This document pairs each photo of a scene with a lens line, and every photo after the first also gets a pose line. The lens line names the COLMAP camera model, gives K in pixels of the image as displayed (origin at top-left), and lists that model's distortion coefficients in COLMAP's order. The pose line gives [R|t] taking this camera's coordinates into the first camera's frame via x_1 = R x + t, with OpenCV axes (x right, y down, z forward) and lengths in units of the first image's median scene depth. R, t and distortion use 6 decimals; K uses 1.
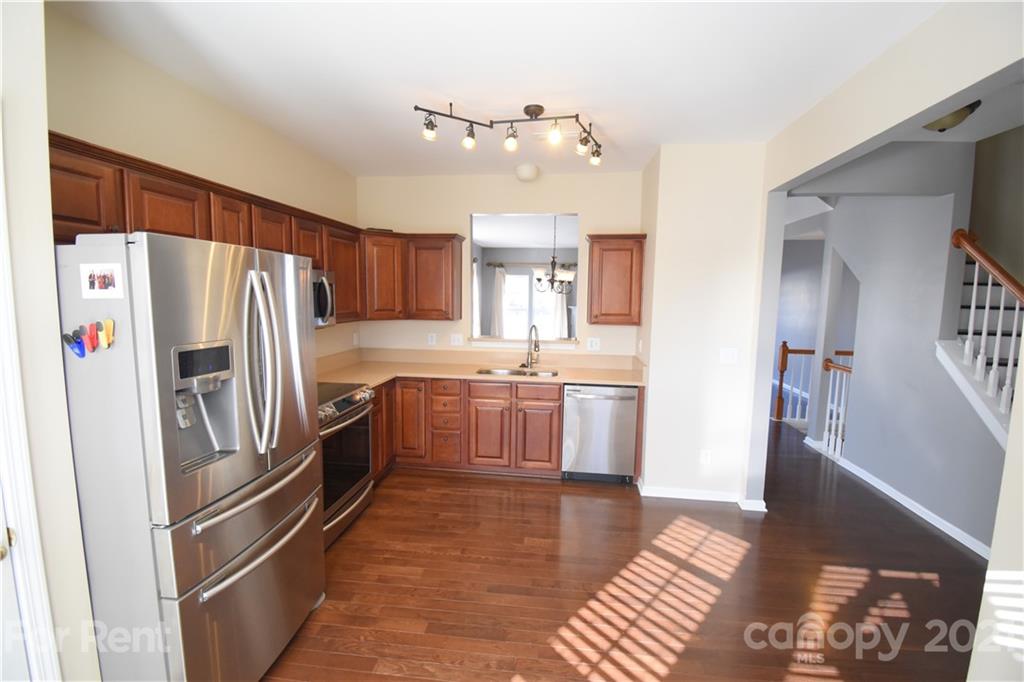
lens RADIAL K [[452.4, 0, 515.5], [0, 452.4, 341.6], [0, 0, 1]] dist [-0.000436, -0.000643]
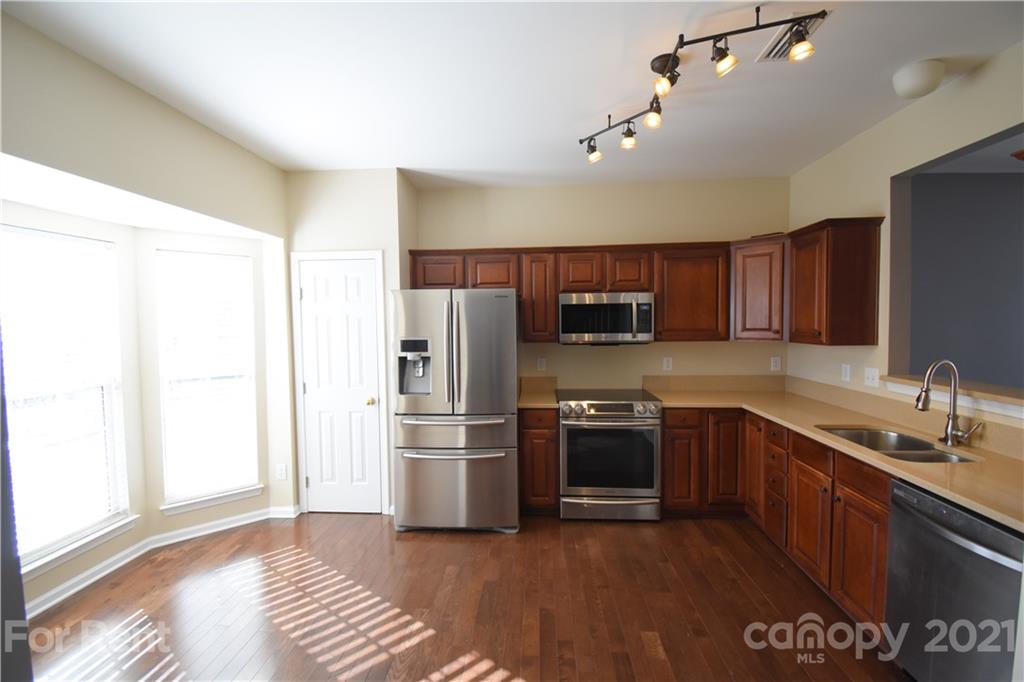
lens RADIAL K [[452.4, 0, 514.9], [0, 452.4, 343.5], [0, 0, 1]] dist [-0.000436, -0.000643]
pose [[0.046103, 0.029981, -0.998487, 0.862491], [-0.091318, 0.995491, 0.025675, -0.038588], [0.994754, 0.089996, 0.048633, 0.805108]]
